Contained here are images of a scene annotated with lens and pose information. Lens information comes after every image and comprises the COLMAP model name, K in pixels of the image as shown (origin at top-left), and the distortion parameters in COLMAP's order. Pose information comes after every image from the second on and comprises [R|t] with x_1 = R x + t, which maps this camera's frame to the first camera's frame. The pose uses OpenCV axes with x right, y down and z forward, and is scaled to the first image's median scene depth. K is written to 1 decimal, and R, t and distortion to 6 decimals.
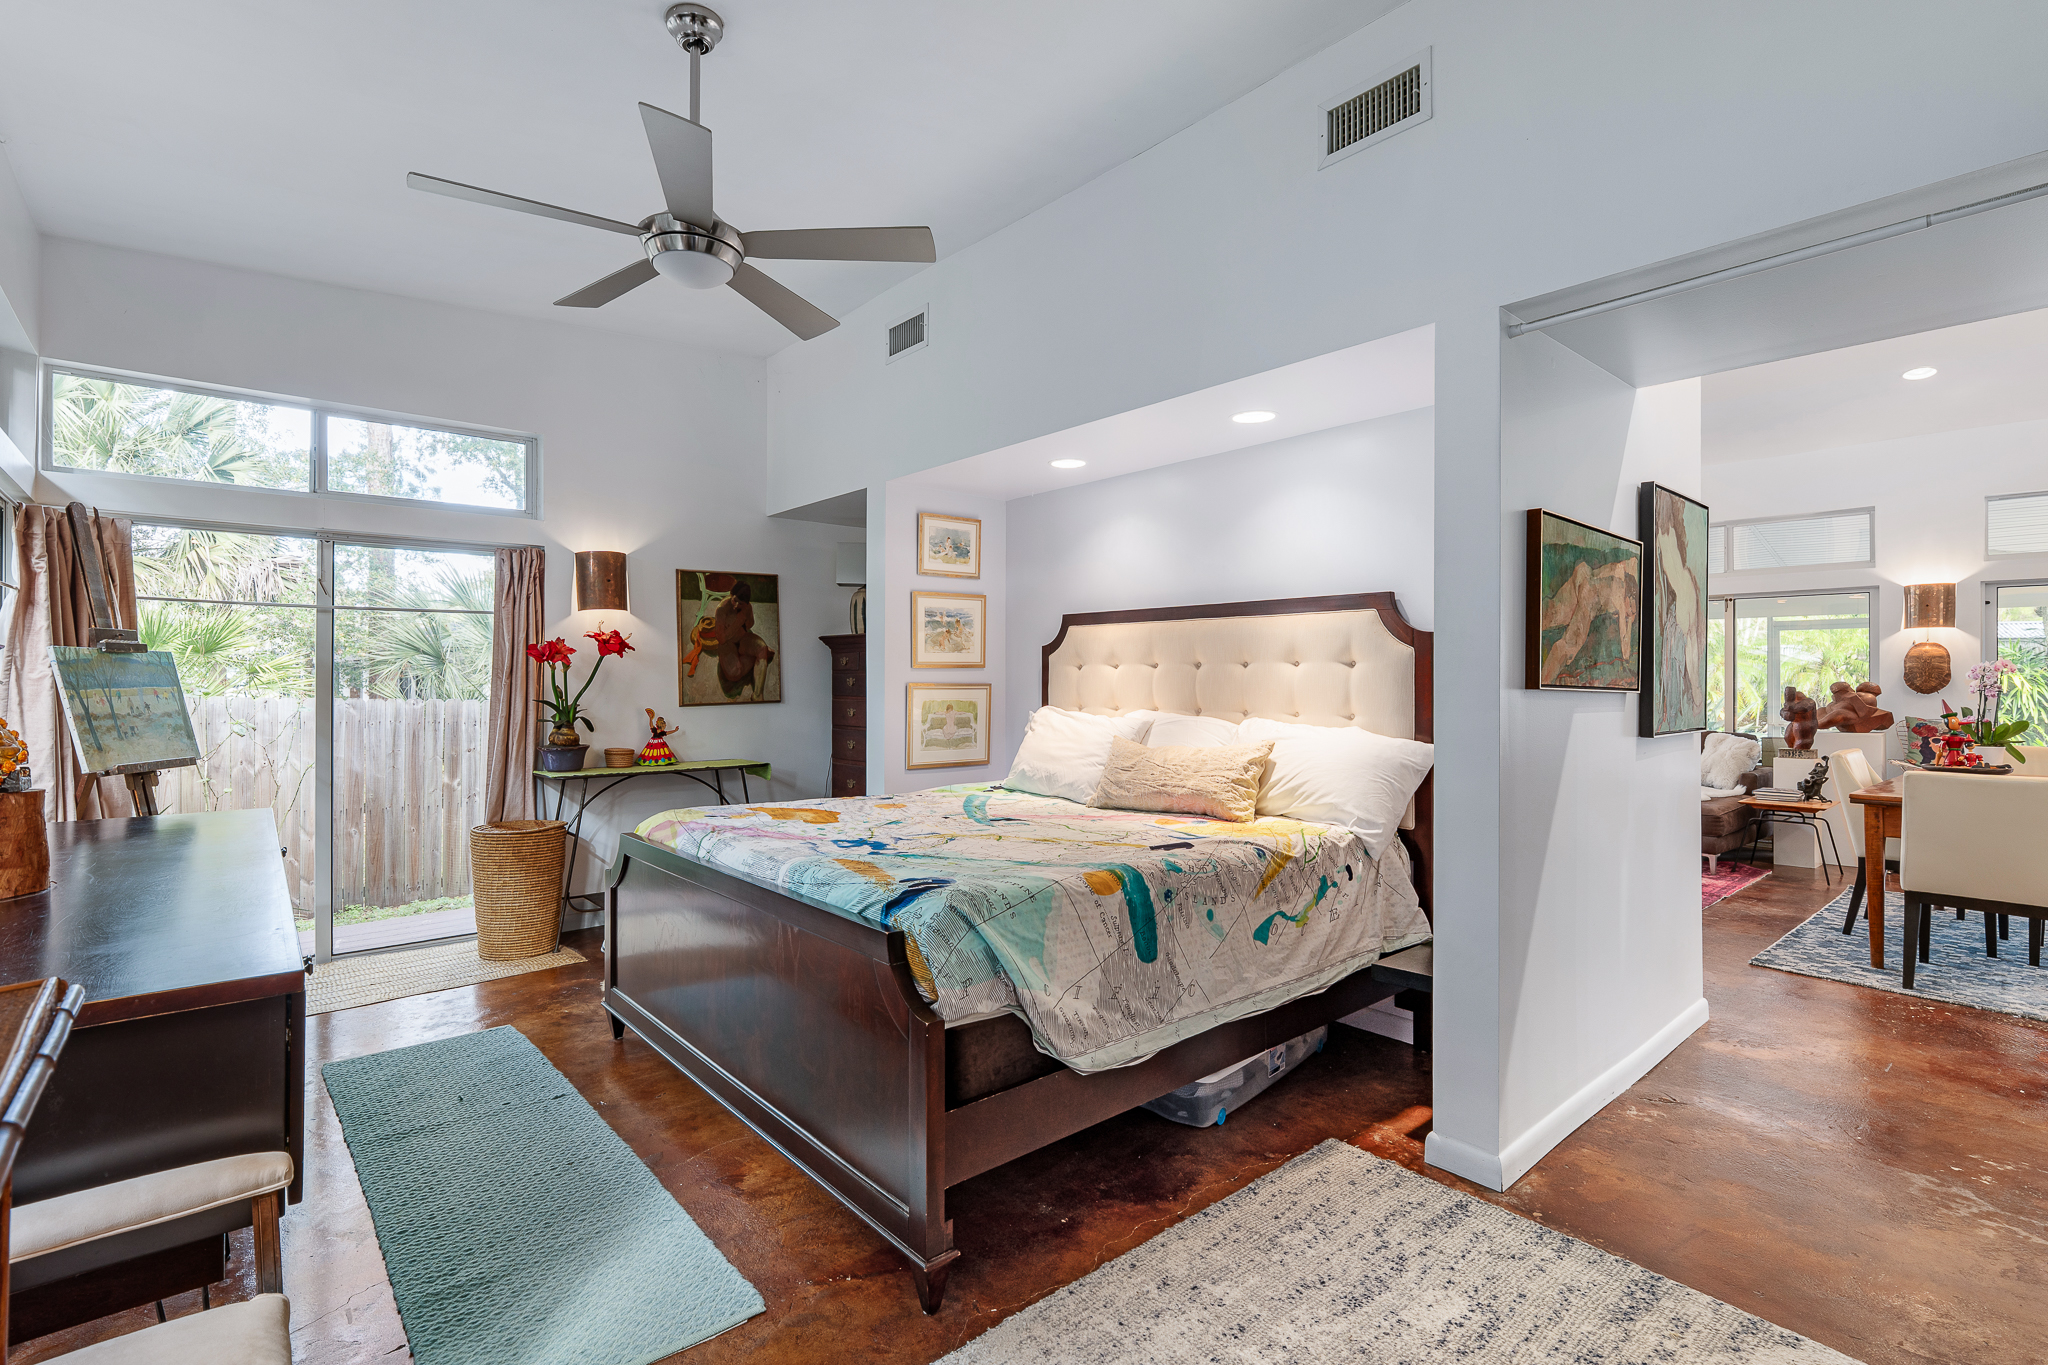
lens RADIAL K [[934.9, 0, 1021.8], [0, 934.9, 673.6], [0, 0, 1]] dist [0.000789, 0.000690]
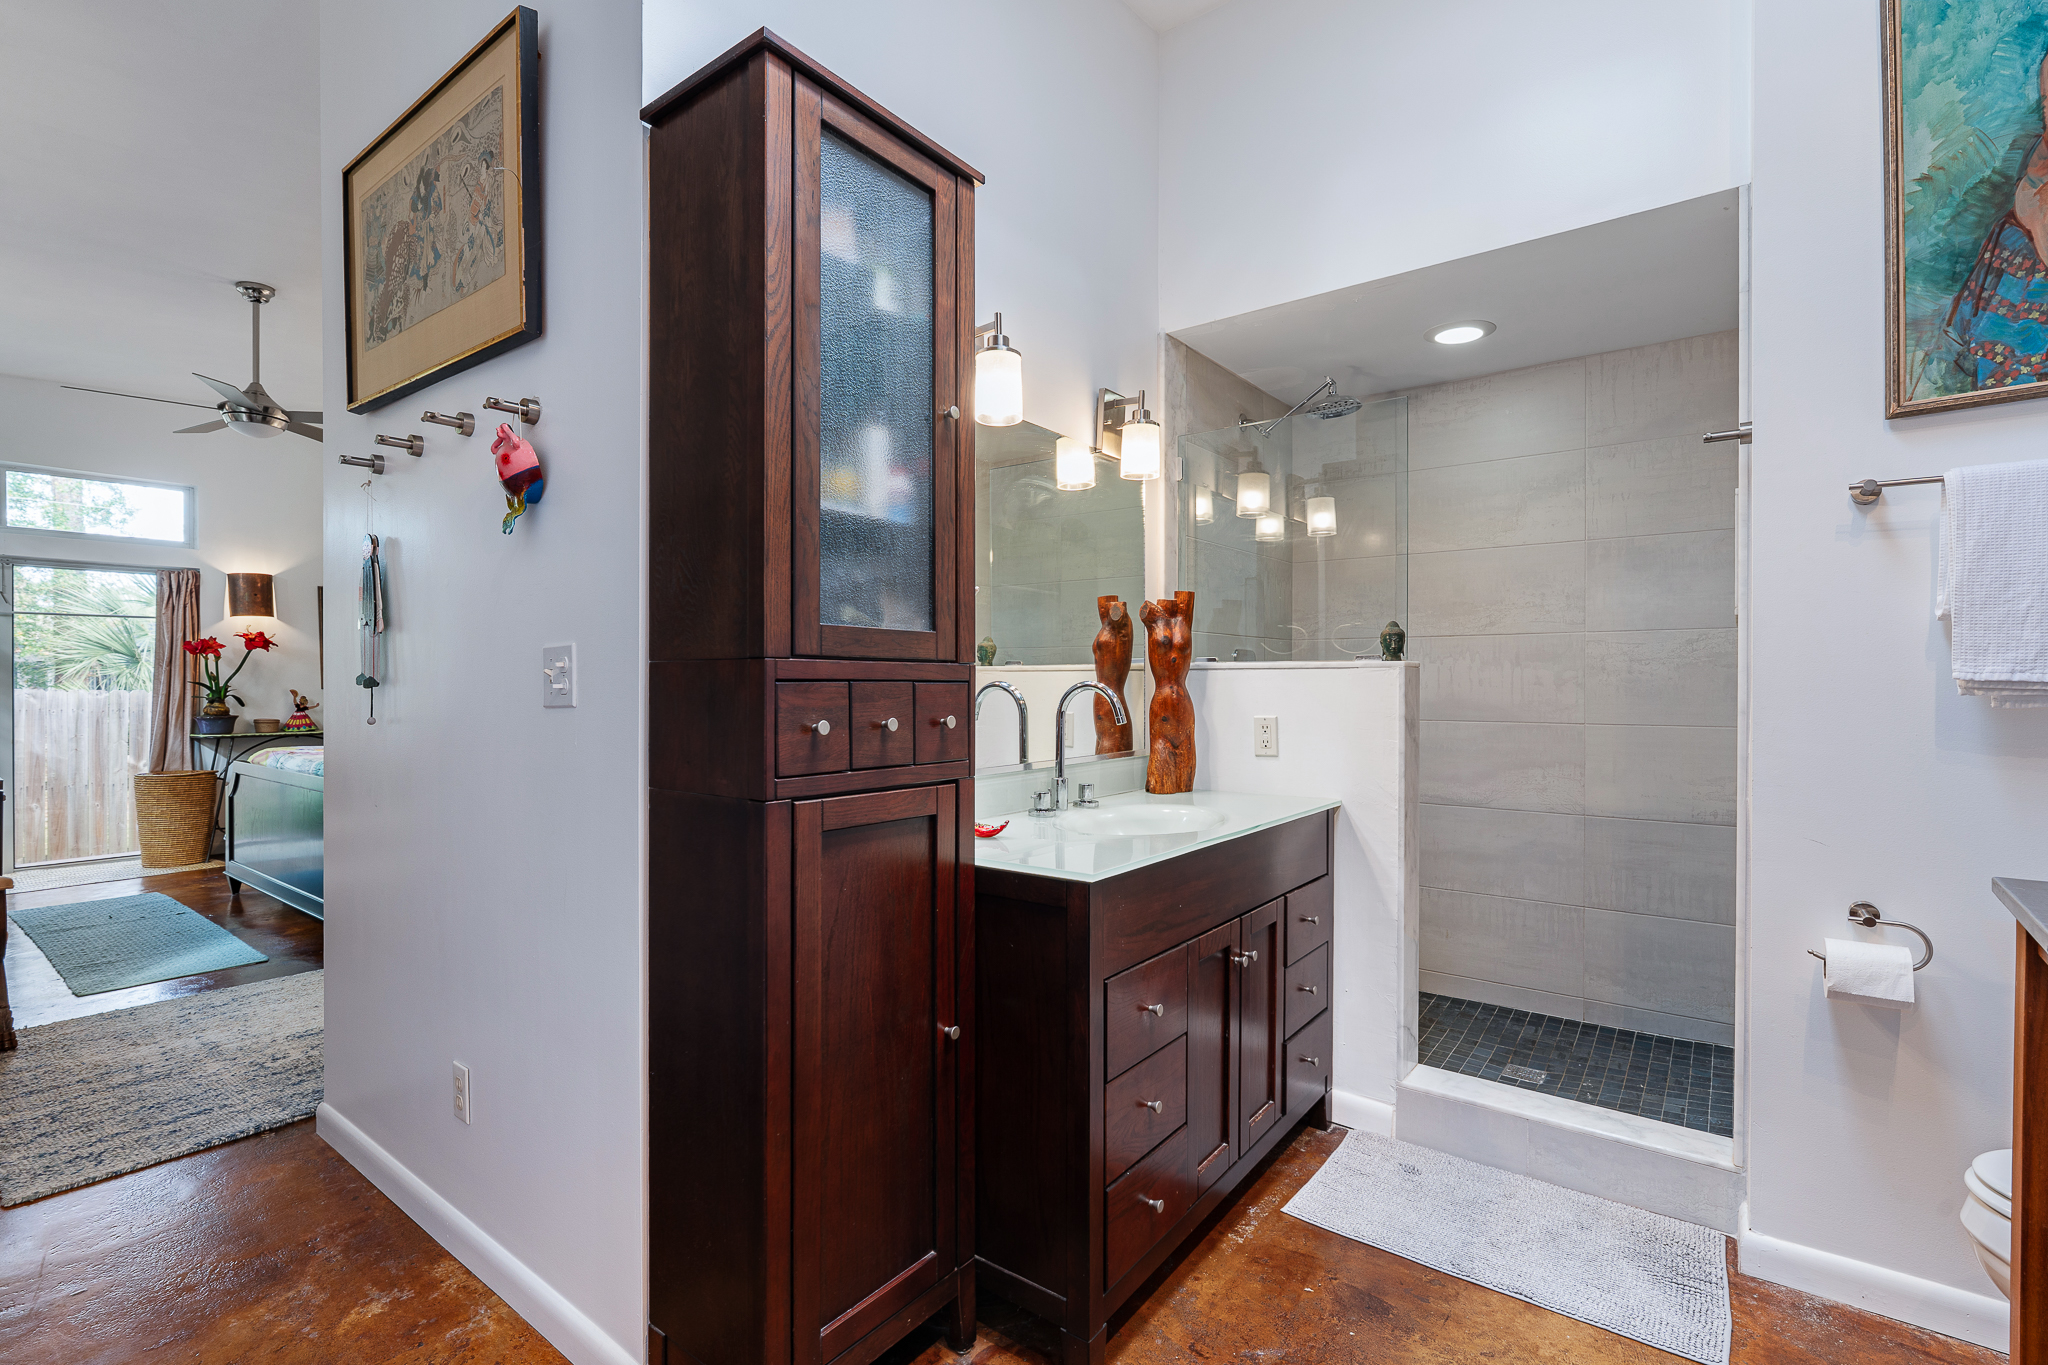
lens RADIAL K [[912.7, 0, 1015.5], [0, 912.7, 678.4], [0, 0, 1]] dist [-0.017407, 0.006846]
pose [[0.978999, -0.002506, 0.203848, 0.379177], [0.002242, 0.999996, 0.001527, 0.022990], [-0.203851, -0.001038, 0.979001, -0.523379]]
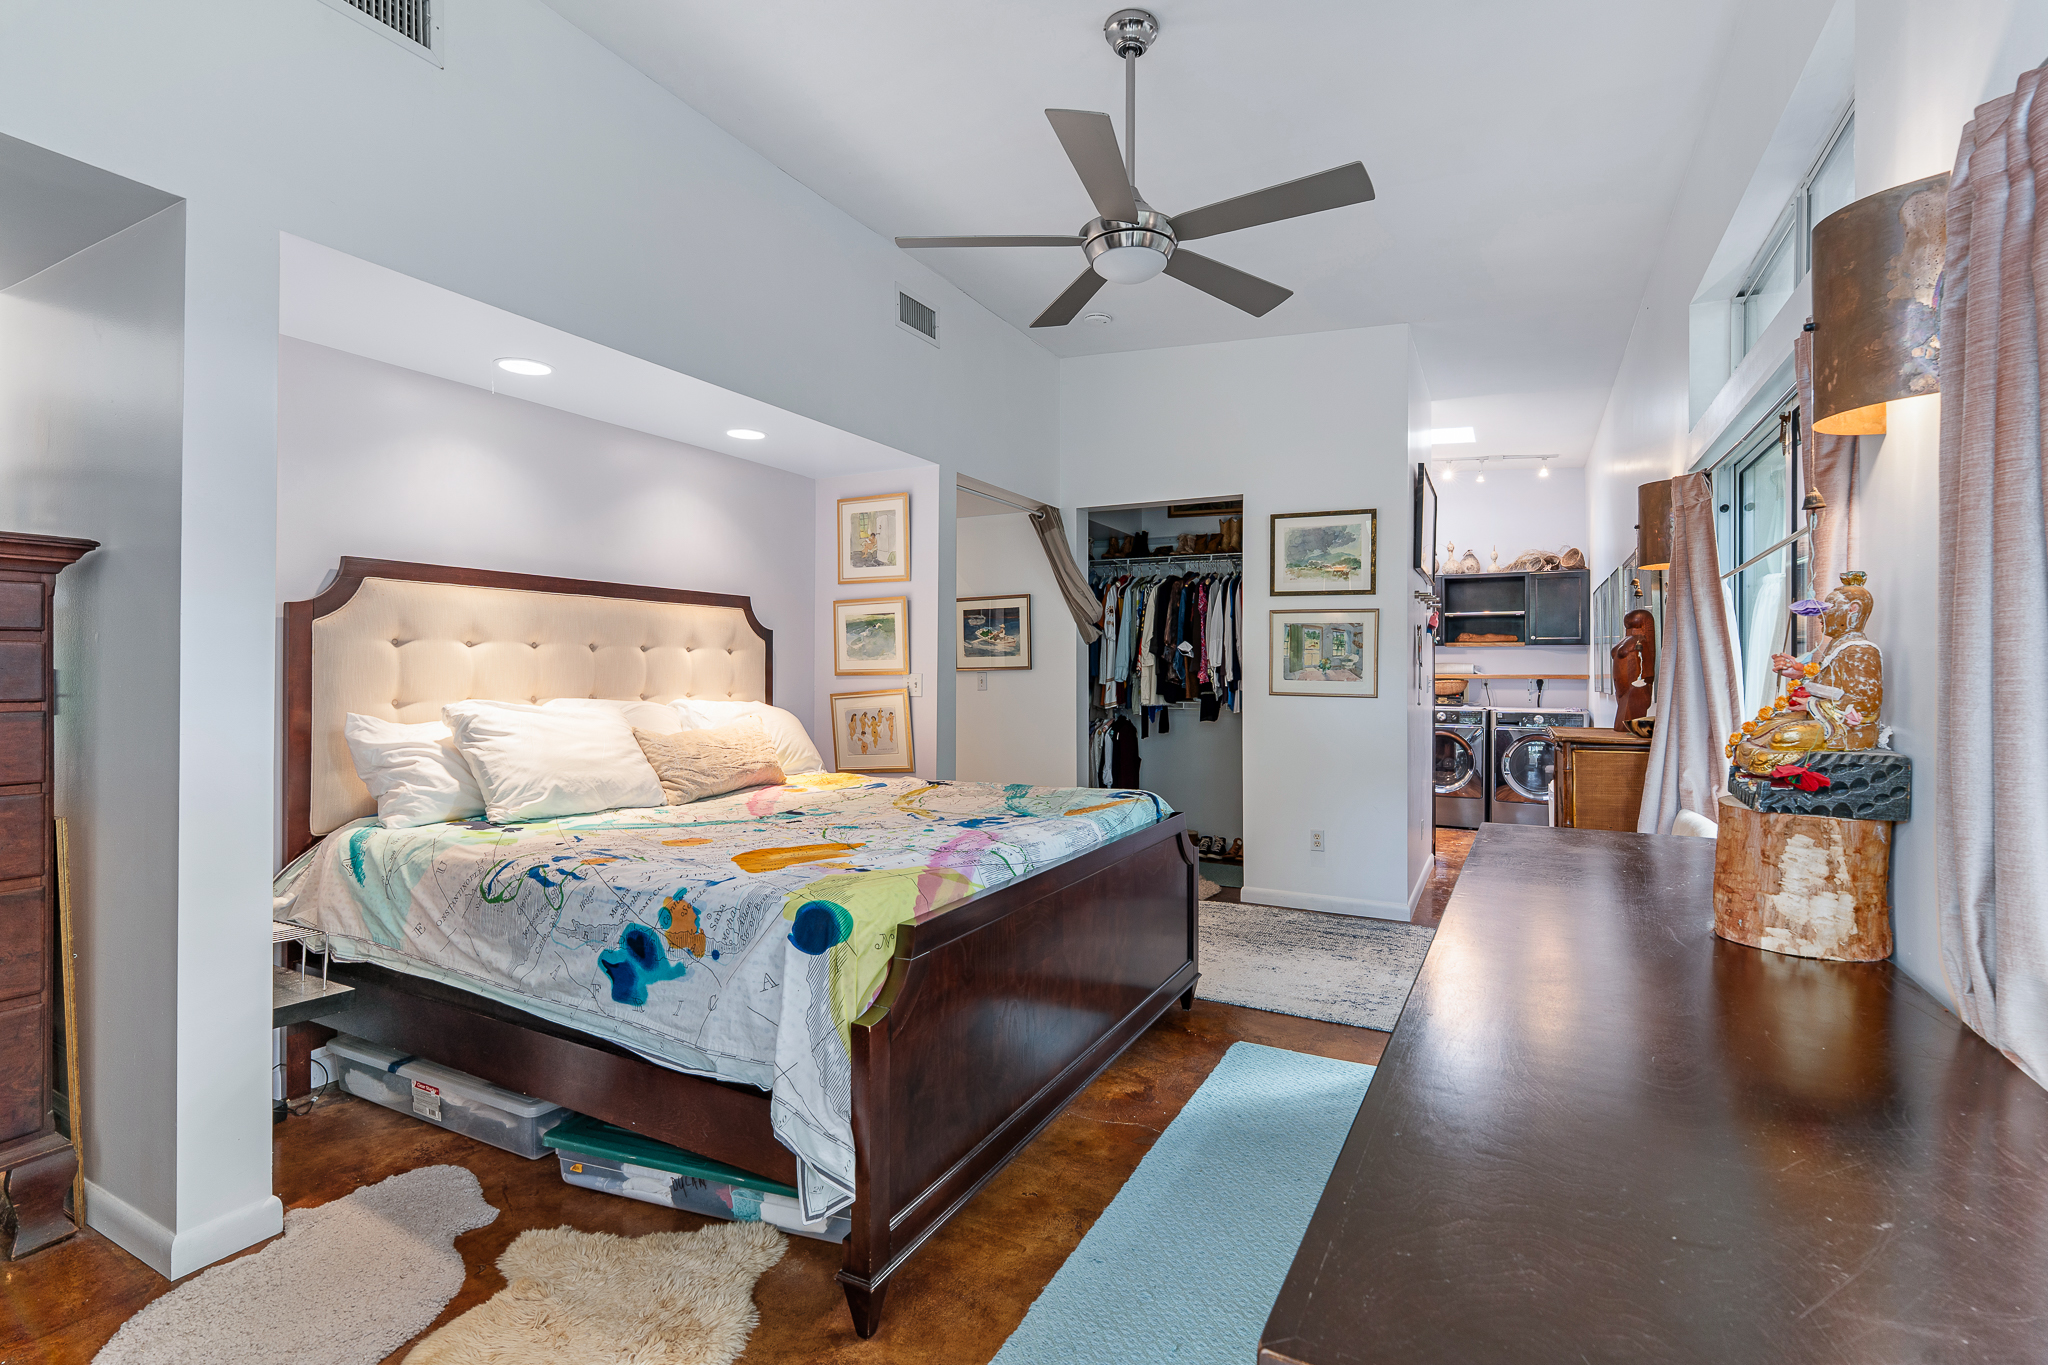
lens RADIAL K [[934.9, 0, 1021.8], [0, 934.9, 673.6], [0, 0, 1]] dist [0.000789, 0.000690]
pose [[-0.358449, -0.005379, 0.933534, -0.676414], [-0.008234, 0.999963, 0.002600, 0.009562], [-0.933513, -0.006754, -0.358480, 0.786328]]
